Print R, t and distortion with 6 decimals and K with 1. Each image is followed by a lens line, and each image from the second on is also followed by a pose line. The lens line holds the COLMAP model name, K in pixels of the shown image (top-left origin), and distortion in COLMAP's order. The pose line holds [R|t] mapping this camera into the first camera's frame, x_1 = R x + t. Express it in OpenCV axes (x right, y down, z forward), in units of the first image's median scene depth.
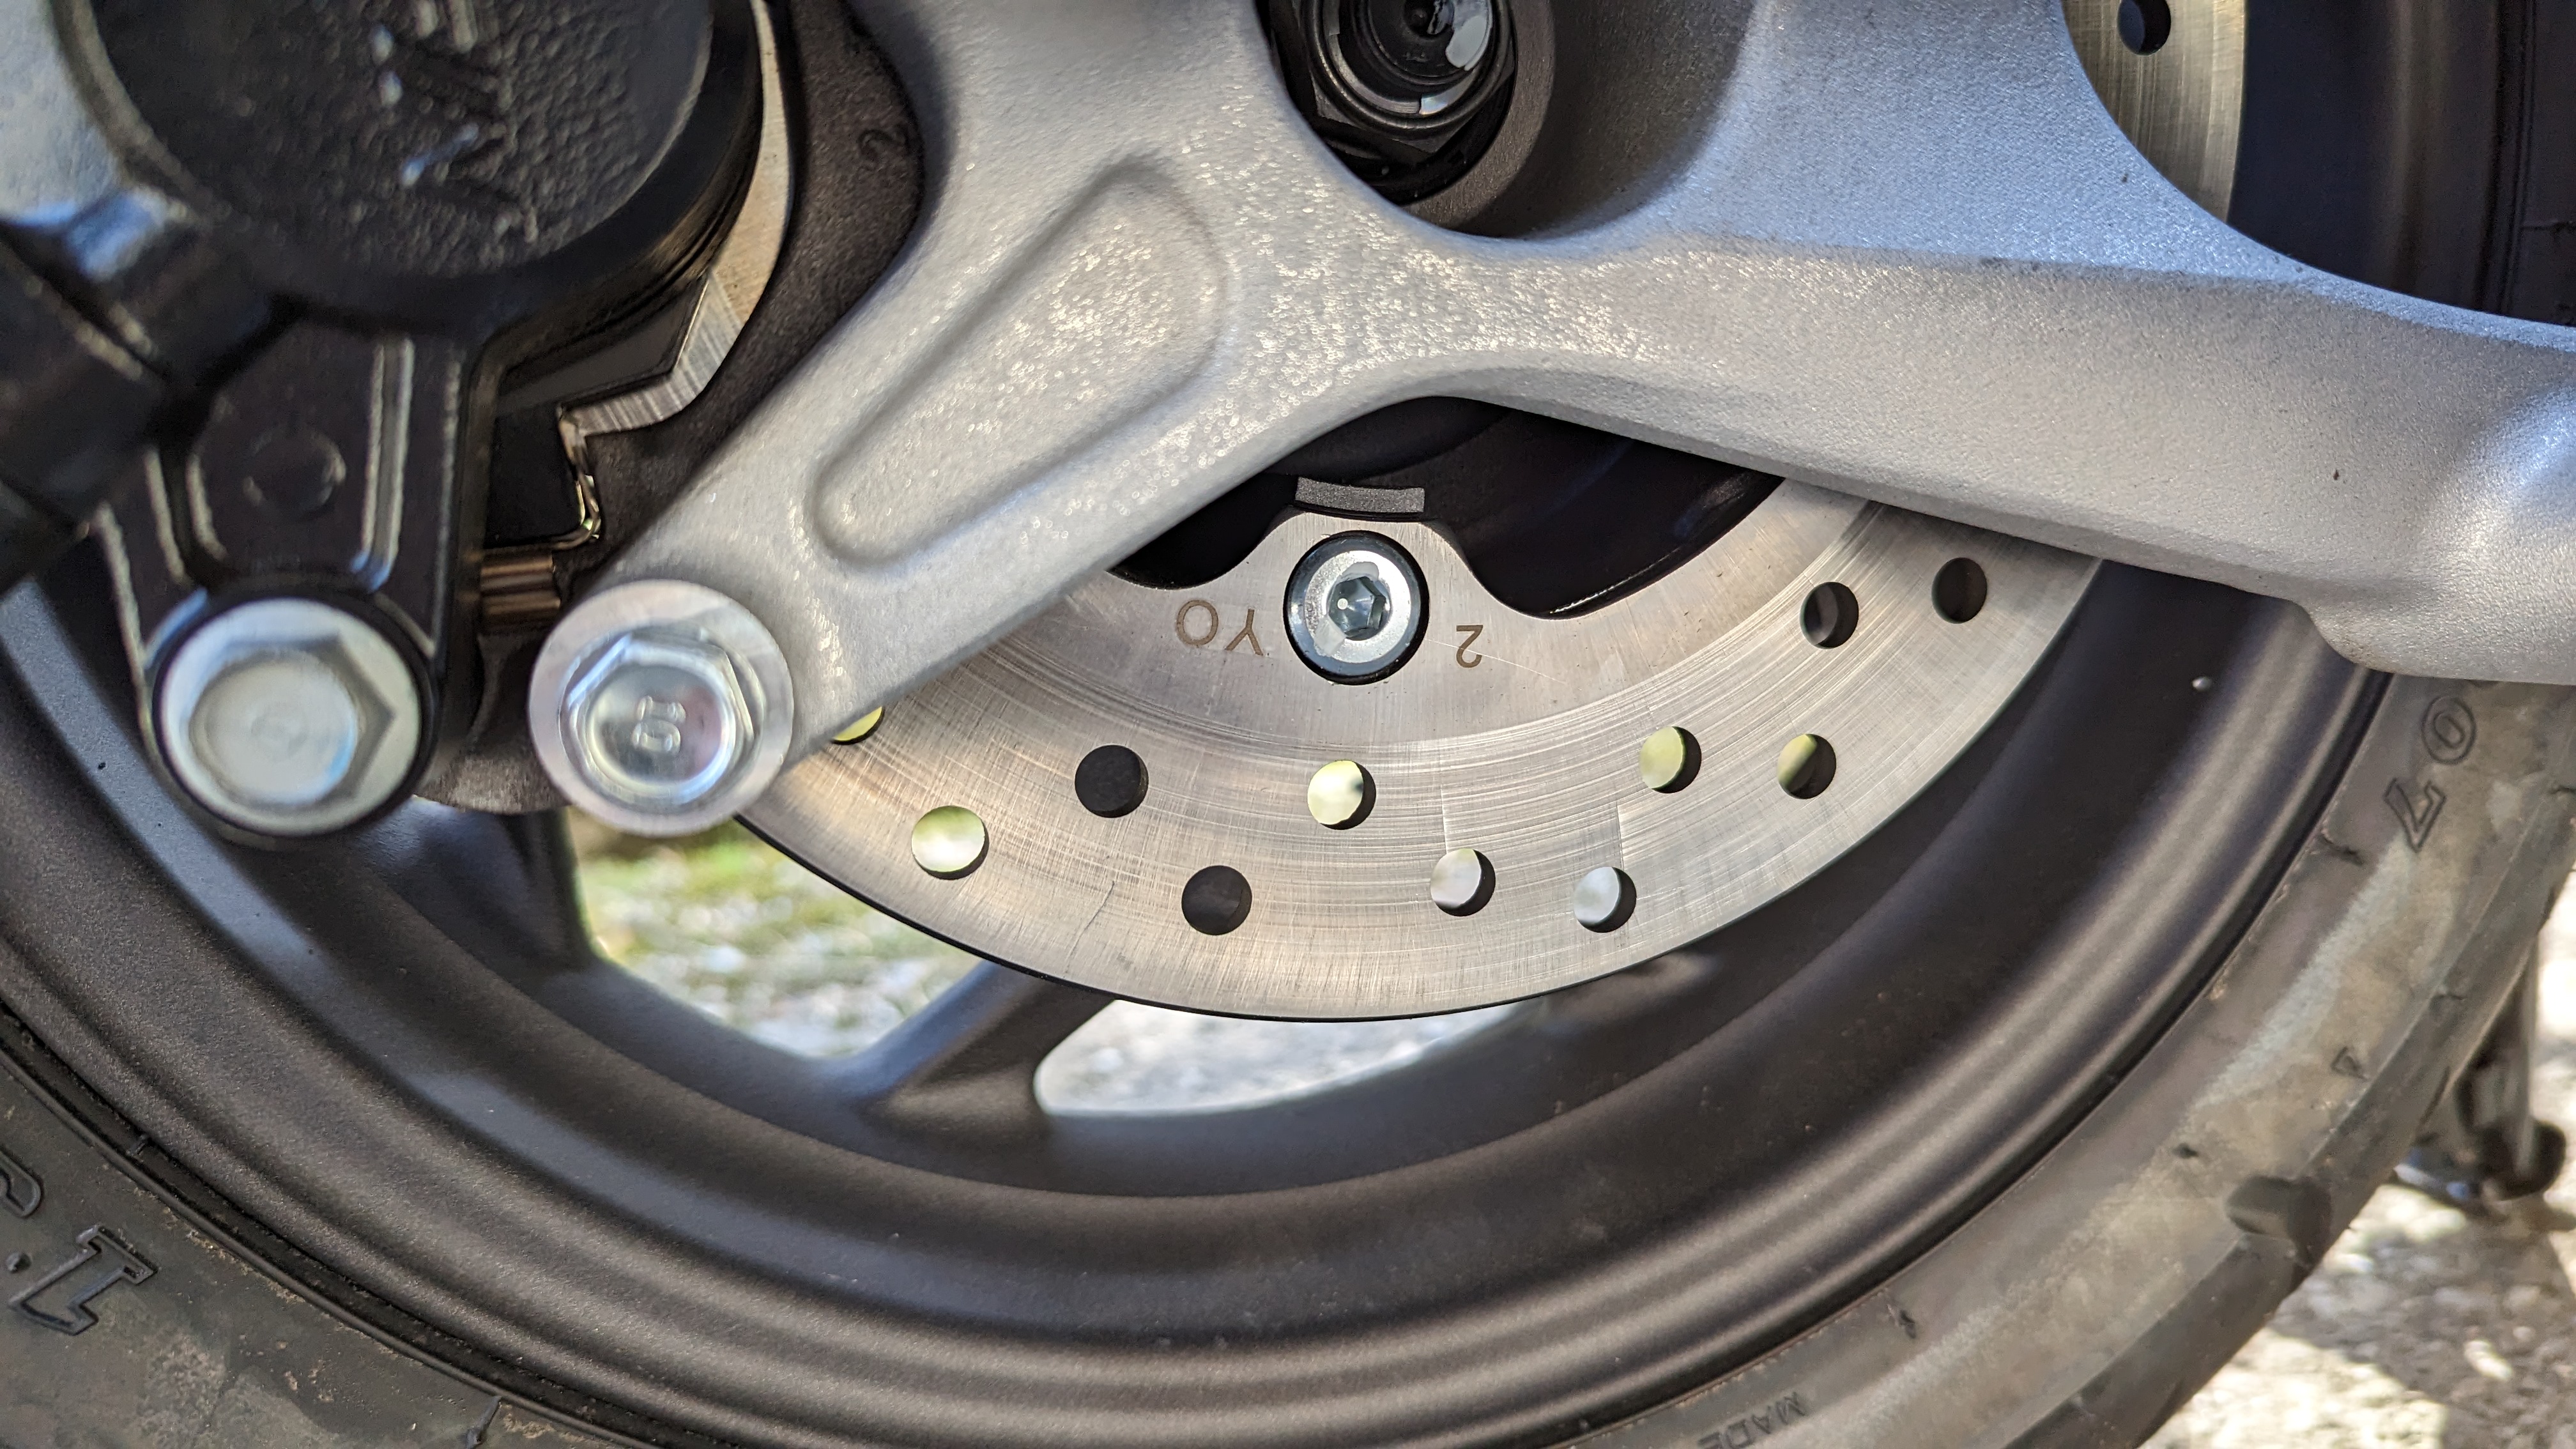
lens RADIAL K [[1865.5, 0, 1312.3], [0, 1865.5, 721.7], [0, 0, 1]] dist [-0.008859, -0.003898]
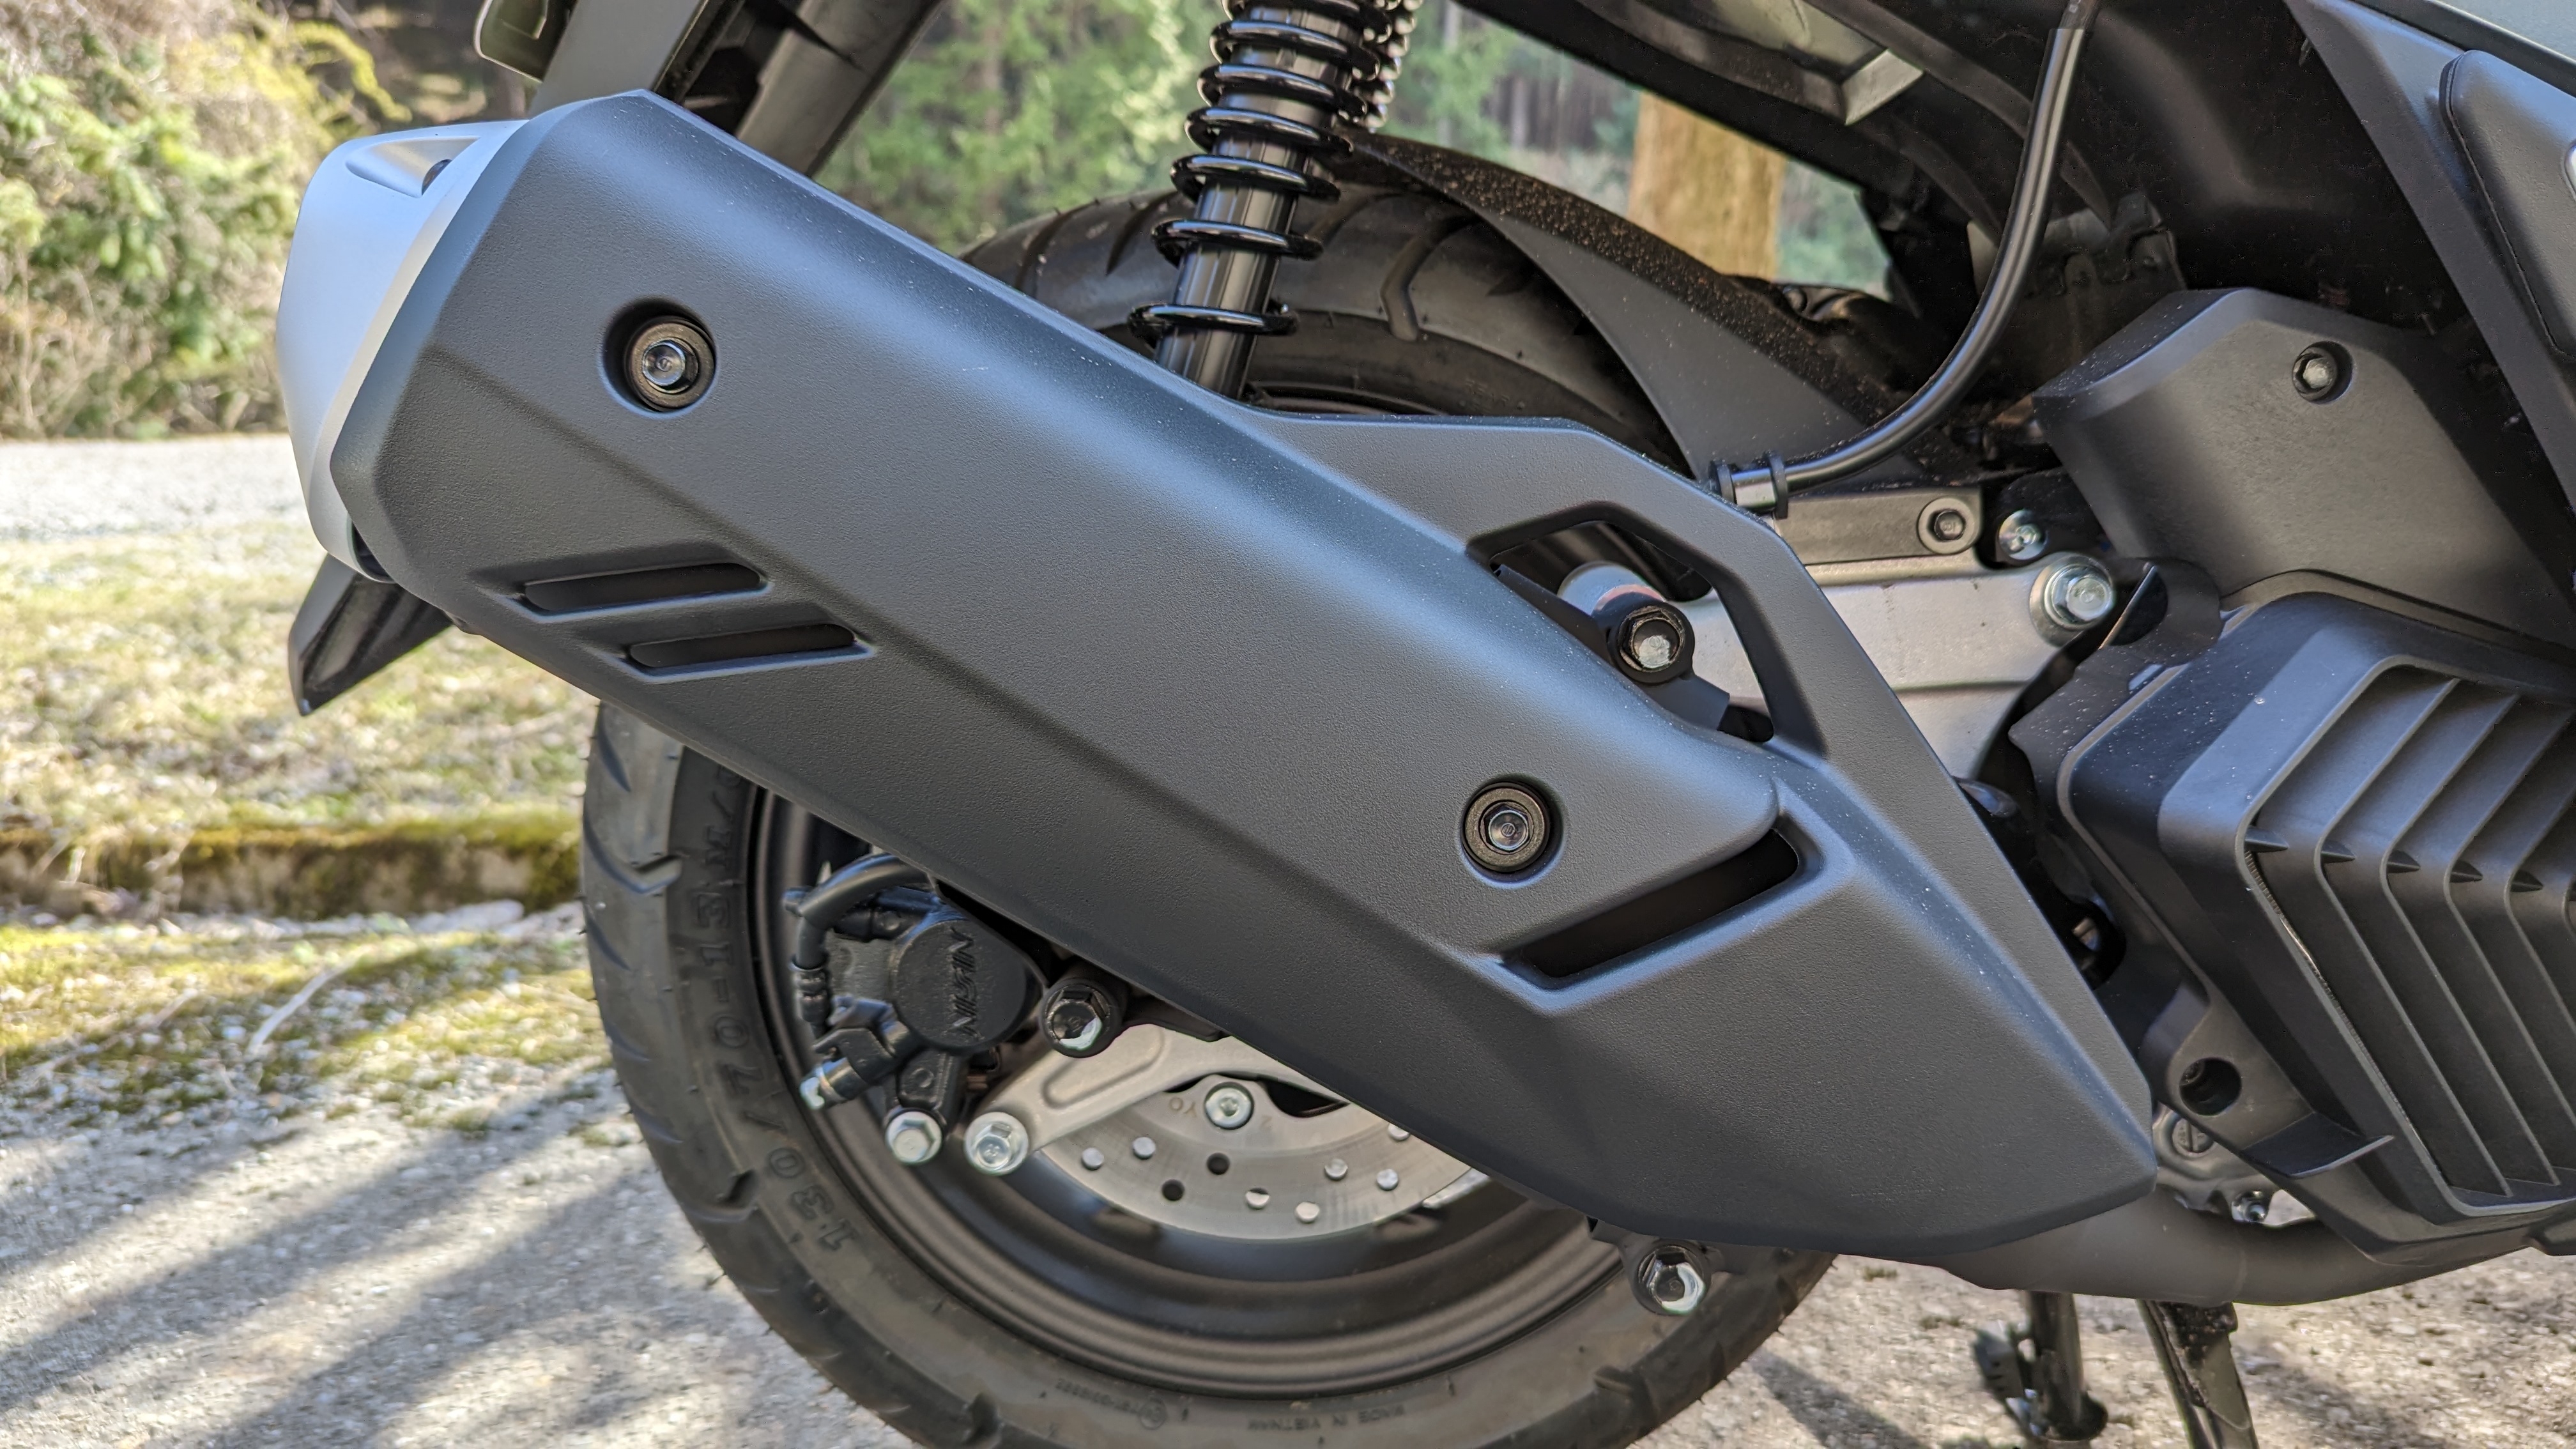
lens RADIAL K [[1813.8, 0, 1288.0], [0, 1813.8, 724.5], [0, 0, 1]] dist [0.043125, -0.060490]
pose [[0.944397, 0.132259, -0.301035, 0.935387], [-0.128257, 0.991188, 0.033111, -0.797294], [0.302761, 0.007340, 0.953038, -1.827706]]
